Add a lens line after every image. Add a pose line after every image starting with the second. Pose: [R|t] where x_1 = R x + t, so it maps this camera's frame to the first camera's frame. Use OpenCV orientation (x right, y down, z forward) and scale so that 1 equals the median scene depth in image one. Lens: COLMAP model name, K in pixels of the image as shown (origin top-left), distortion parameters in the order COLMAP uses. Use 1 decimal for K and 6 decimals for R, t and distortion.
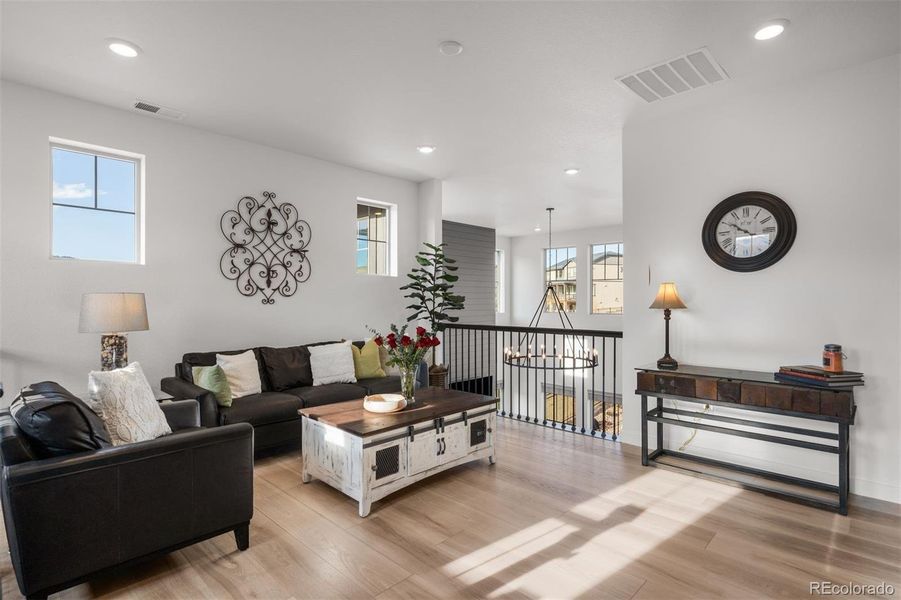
lens RADIAL K [[459.8, 0, 443.2], [0, 459.8, 299.5], [0, 0, 1]] dist [0.007497, -0.000989]
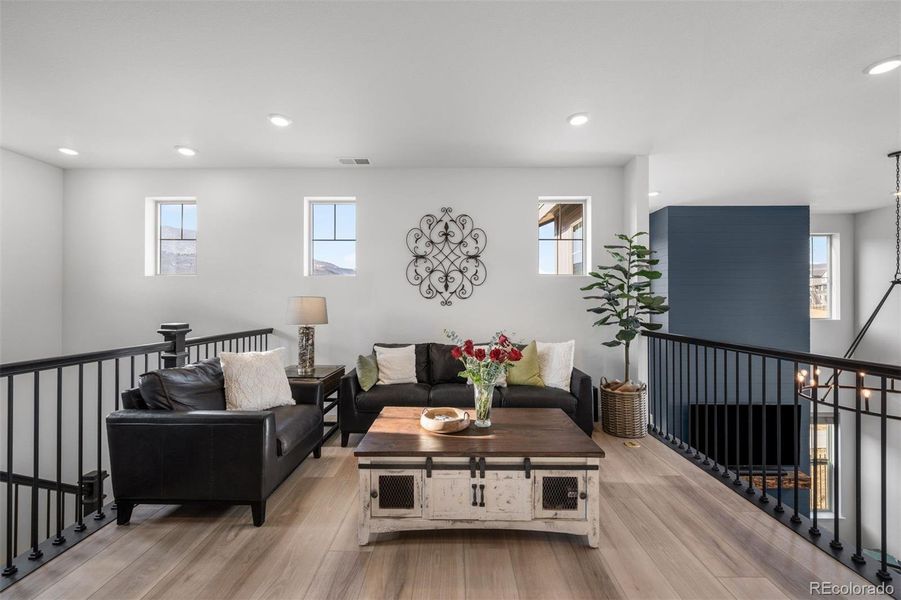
lens RADIAL K [[358.7, 0, 447.8], [0, 358.7, 301.1], [0, 0, 1]] dist [-0.002221, -0.000107]
pose [[0.691073, -0.001749, -0.722783, 0.343147], [0.000067, 0.999997, -0.002355, 0.001452], [0.722785, 0.001579, 0.691071, 0.495148]]
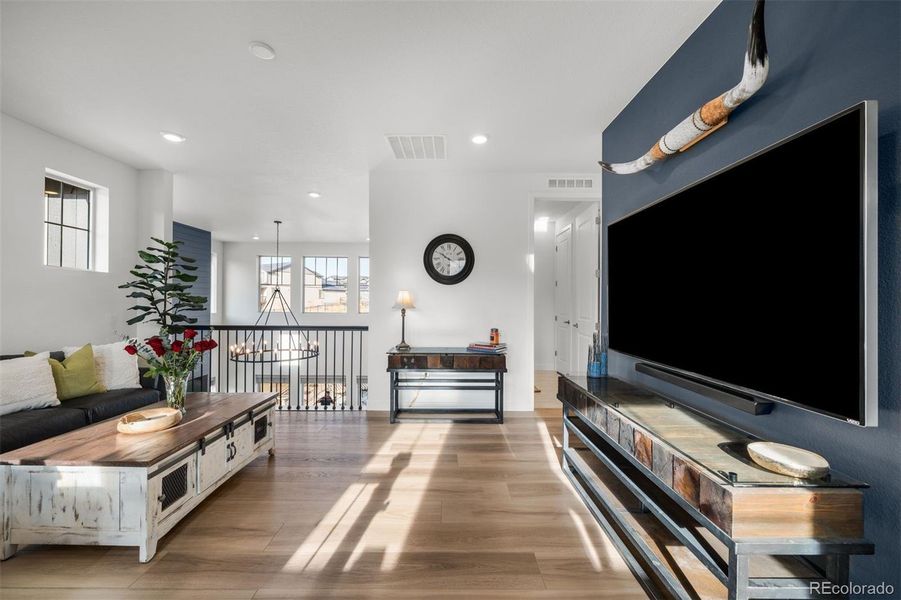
lens RADIAL K [[358.7, 0, 453.4], [0, 358.7, 301.1], [0, 0, 1]] dist [-0.002221, -0.000107]
pose [[0.705318, 0.008522, 0.708840, -0.188627], [-0.008009, 0.999960, -0.004054, 0.000791], [-0.708846, -0.002818, 0.705358, 0.120477]]
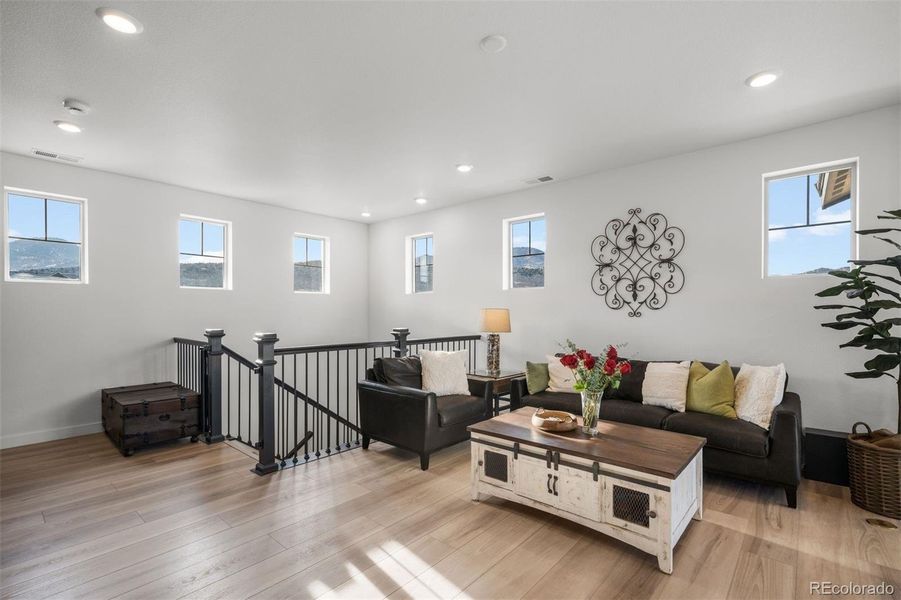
lens RADIAL K [[407.7, 0, 449.3], [0, 407.7, 313.9], [0, 0, 1]] dist [-0.000525, 0.000135]
pose [[0.056432, 0.003279, -0.998401, 0.657139], [0.001253, 0.999994, 0.003355, -0.000577], [0.998406, -0.001440, 0.056428, 0.681192]]
